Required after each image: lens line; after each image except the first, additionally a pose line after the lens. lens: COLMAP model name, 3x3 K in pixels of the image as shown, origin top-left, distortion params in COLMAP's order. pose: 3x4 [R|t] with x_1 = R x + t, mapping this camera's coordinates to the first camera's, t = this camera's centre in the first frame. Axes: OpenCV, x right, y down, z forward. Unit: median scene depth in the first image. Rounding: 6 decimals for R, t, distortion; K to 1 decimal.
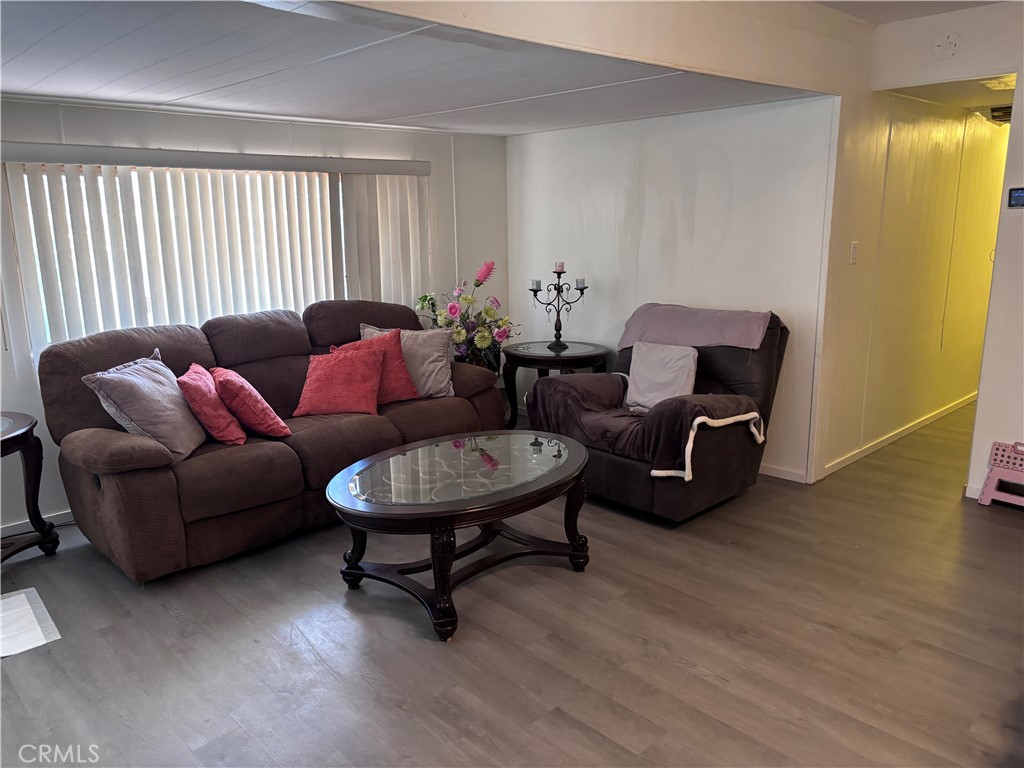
lens RADIAL K [[775.0, 0, 512.0], [0, 775.0, 384.0], [0, 0, 1]] dist [-0.007005, -0.002612]
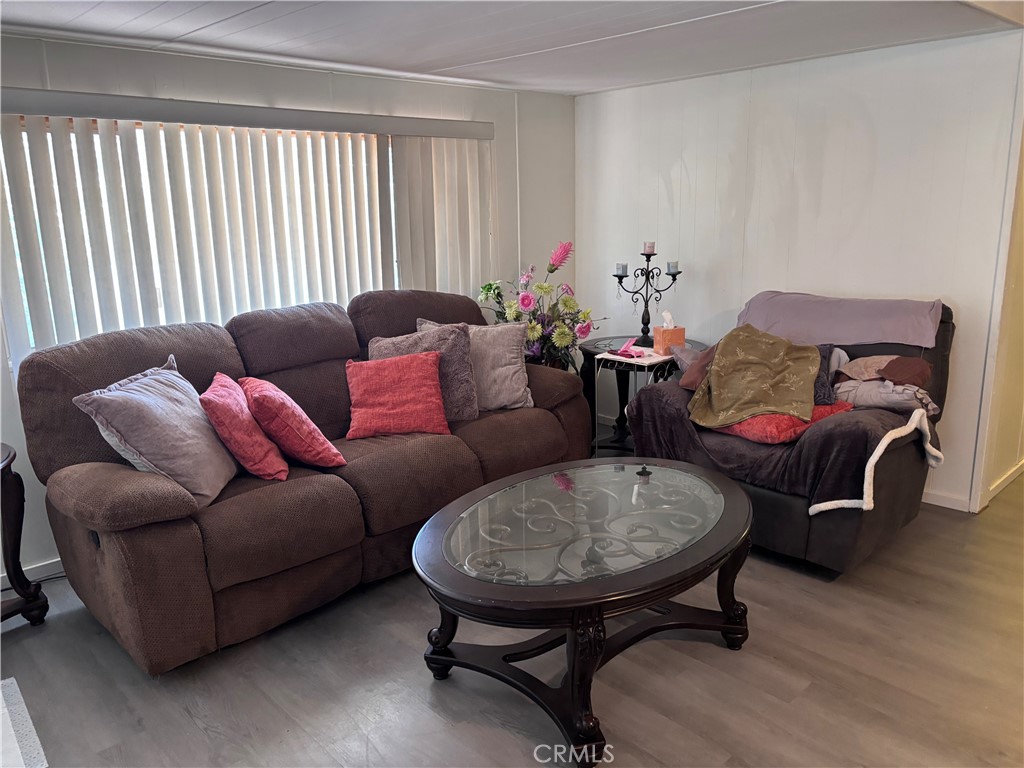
lens RADIAL K [[775.8, 0, 516.6], [0, 775.8, 378.5], [0, 0, 1]] dist [0.002887, -0.012124]
pose [[0.999977, -0.006316, -0.002270, -0.110440], [0.006341, 0.999922, 0.010780, -0.028095], [0.002201, -0.010795, 0.999939, 0.220428]]
